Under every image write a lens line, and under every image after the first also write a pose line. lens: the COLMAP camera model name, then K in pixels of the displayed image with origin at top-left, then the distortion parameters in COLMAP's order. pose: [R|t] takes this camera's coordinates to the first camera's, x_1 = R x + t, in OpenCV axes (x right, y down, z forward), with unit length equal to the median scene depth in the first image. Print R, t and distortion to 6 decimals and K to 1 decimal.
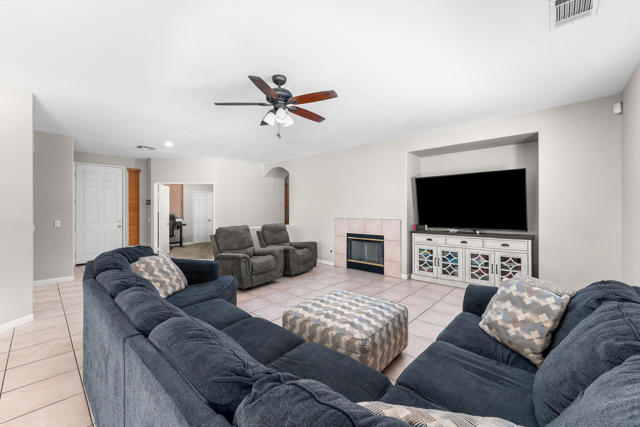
lens RADIAL K [[259.4, 0, 317.3], [0, 259.4, 211.0], [0, 0, 1]] dist [-0.000721, 0.000035]
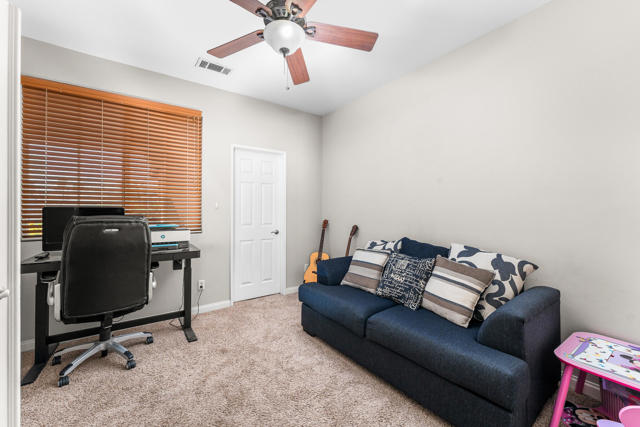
lens RADIAL K [[259.3, 0, 318.5], [0, 259.3, 208.5], [0, 0, 1]] dist [0.000109, -0.000031]
pose [[0.979657, 0.000853, -0.200675, -0.465505], [-0.002761, 0.999954, -0.009231, 0.009196], [0.200658, 0.009597, 0.979614, 1.070144]]
